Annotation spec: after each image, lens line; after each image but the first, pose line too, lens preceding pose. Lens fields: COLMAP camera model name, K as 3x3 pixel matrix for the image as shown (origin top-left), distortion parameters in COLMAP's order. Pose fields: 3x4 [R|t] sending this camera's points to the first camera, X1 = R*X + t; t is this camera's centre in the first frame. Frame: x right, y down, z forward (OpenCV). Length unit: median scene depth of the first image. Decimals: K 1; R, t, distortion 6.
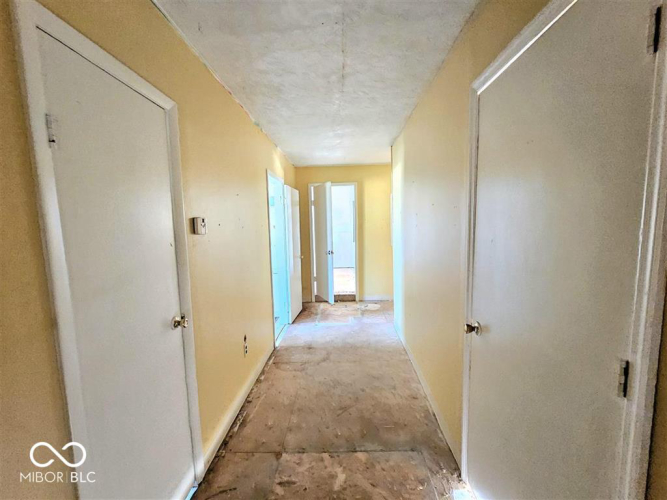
lens RADIAL K [[290.4, 0, 332.1], [0, 290.4, 254.0], [0, 0, 1]] dist [0.000217, 0.000860]
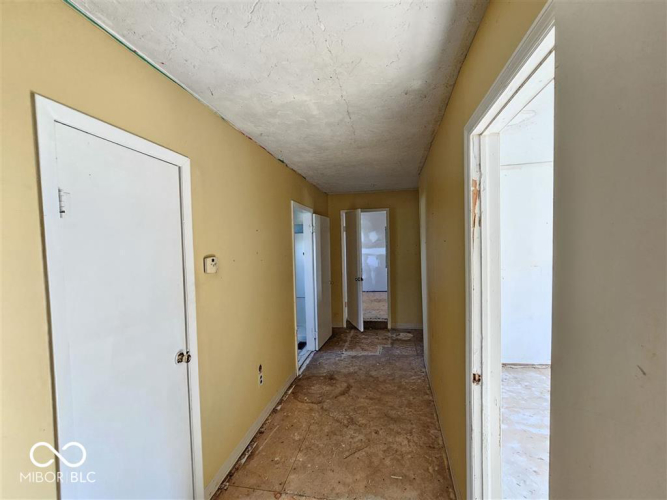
lens RADIAL K [[290.4, 0, 332.1], [0, 290.4, 254.0], [0, 0, 1]] dist [0.000217, 0.000860]
pose [[0.986494, 0.002088, -0.163787, 0.075605], [-0.012313, 0.998035, -0.061437, -0.033982], [0.163336, 0.062624, 0.984581, 0.001276]]
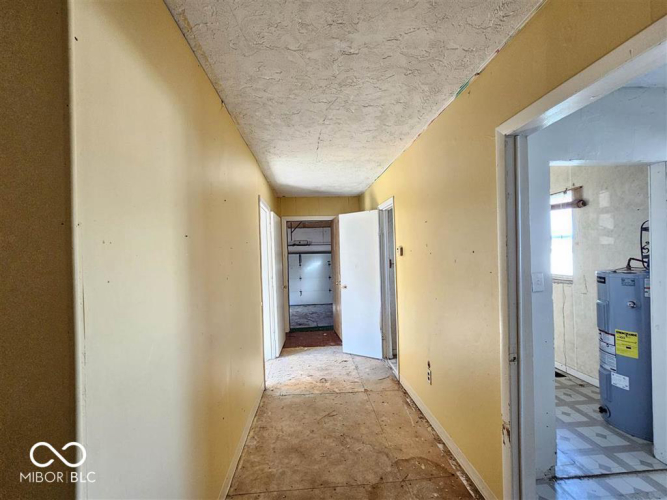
lens RADIAL K [[290.4, 0, 332.1], [0, 290.4, 254.0], [0, 0, 1]] dist [0.000217, 0.000860]
pose [[-0.991179, 0.051350, -0.122176, 0.082596], [0.036932, 0.992389, 0.117473, -0.134287], [0.127279, 0.111924, -0.985532, 1.191852]]
